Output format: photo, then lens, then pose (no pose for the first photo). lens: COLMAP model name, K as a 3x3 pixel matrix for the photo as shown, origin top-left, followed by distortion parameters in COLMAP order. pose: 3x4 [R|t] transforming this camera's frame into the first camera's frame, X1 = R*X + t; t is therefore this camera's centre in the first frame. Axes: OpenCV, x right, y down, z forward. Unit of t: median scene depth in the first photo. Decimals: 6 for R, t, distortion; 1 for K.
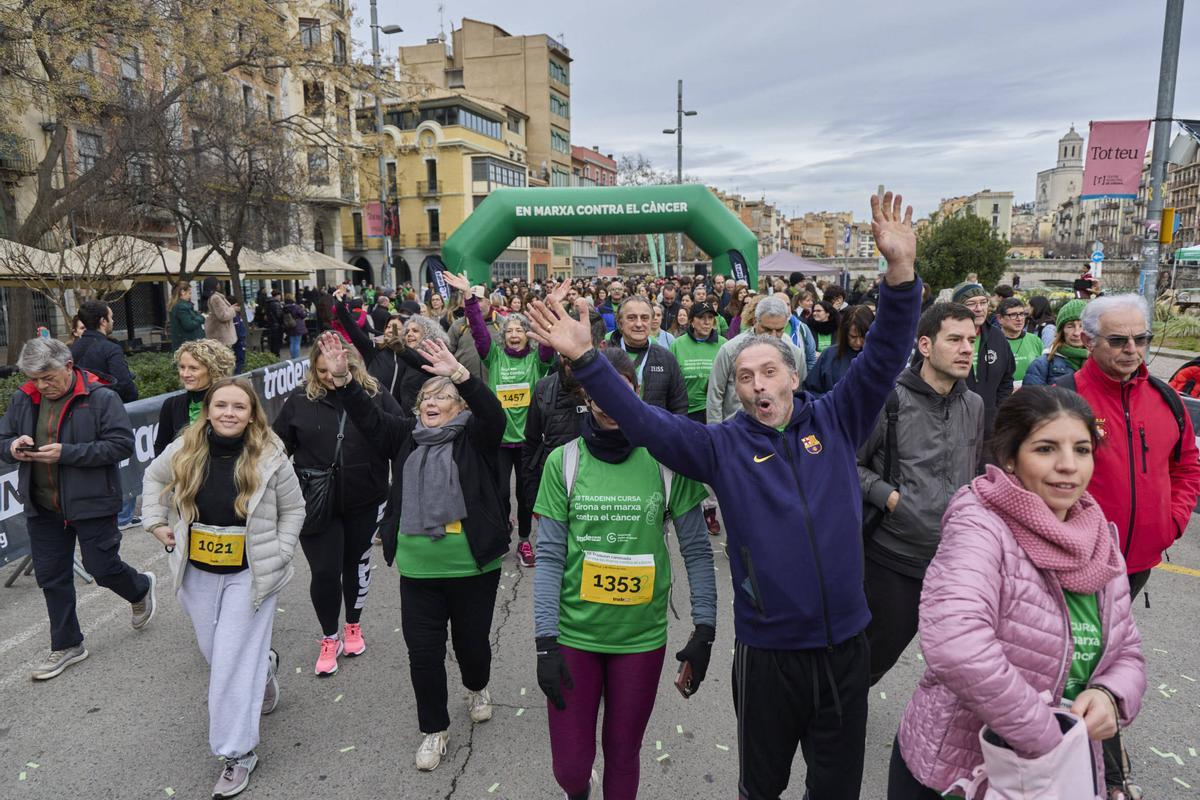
lens RADIAL K [[838.4, 0, 601.3], [0, 838.4, 398.3], [0, 0, 1]] dist [0.015500, -0.006392]
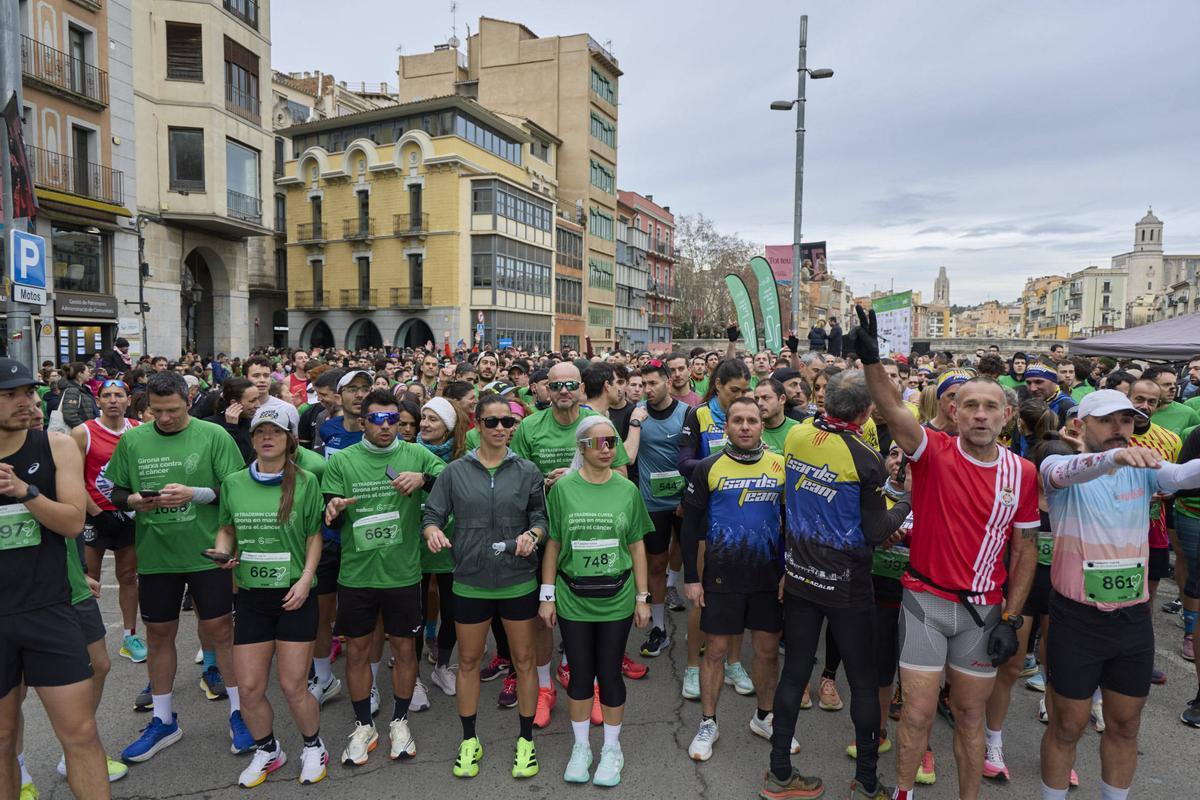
lens RADIAL K [[839.4, 0, 604.2], [0, 839.4, 396.0], [0, 0, 1]] dist [0.019210, -0.000056]
pose [[0.998250, 0.026304, -0.052959, -0.002708], [-0.031106, 0.995274, -0.091991, -0.047997], [0.050289, 0.093478, 0.994351, 0.324814]]
